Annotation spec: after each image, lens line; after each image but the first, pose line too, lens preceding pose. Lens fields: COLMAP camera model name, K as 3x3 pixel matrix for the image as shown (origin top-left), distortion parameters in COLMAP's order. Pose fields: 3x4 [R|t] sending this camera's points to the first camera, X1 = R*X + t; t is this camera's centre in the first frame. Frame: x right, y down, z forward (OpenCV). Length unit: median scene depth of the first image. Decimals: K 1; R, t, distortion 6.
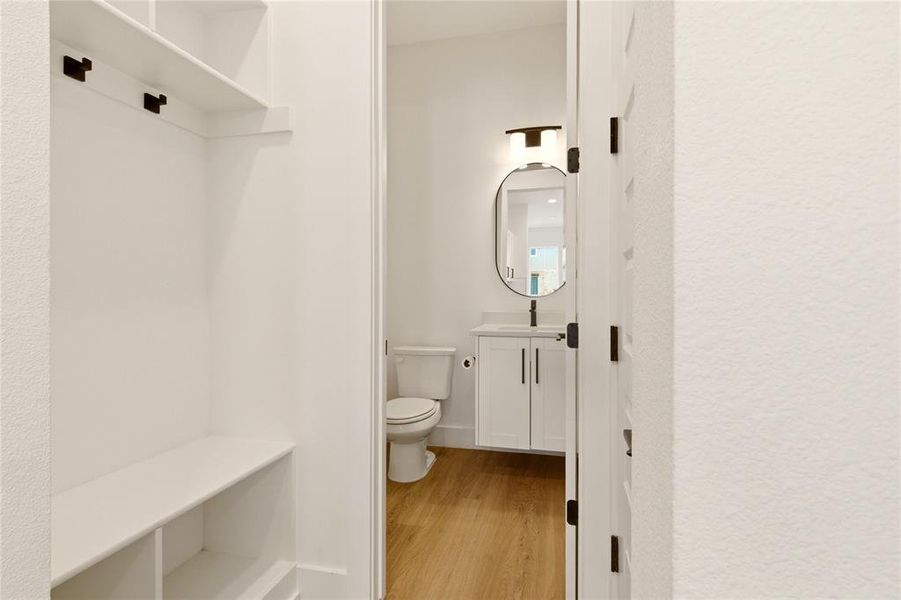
lens RADIAL K [[458.6, 0, 457.3], [0, 458.6, 291.9], [0, 0, 1]] dist [0.000833, -0.000534]
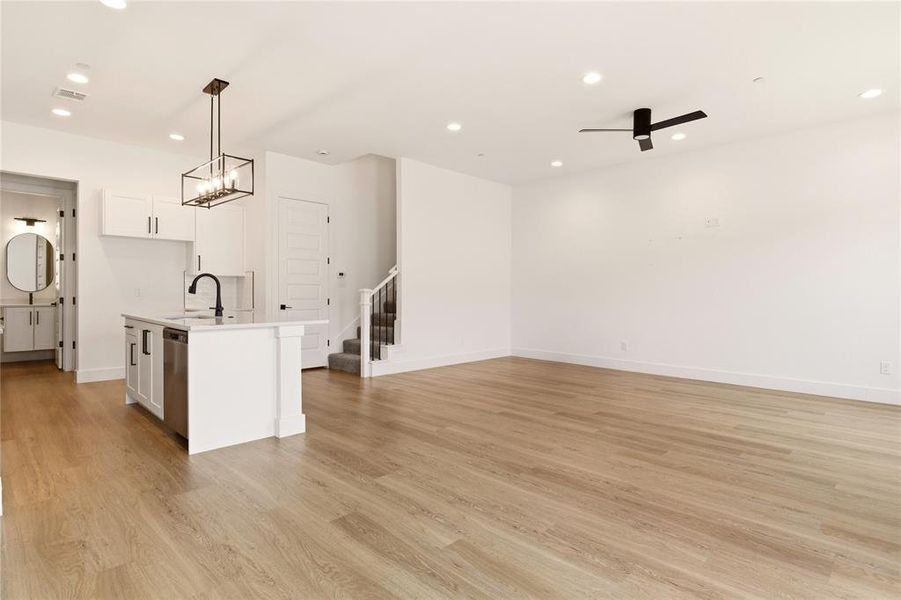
lens RADIAL K [[458.6, 0, 457.3], [0, 458.6, 291.9], [0, 0, 1]] dist [0.000833, -0.000534]
pose [[0.517422, 0.000201, 0.855730, -0.832049], [-0.006073, 0.999976, 0.003437, -0.012041], [-0.855709, -0.006975, 0.517411, -2.423089]]
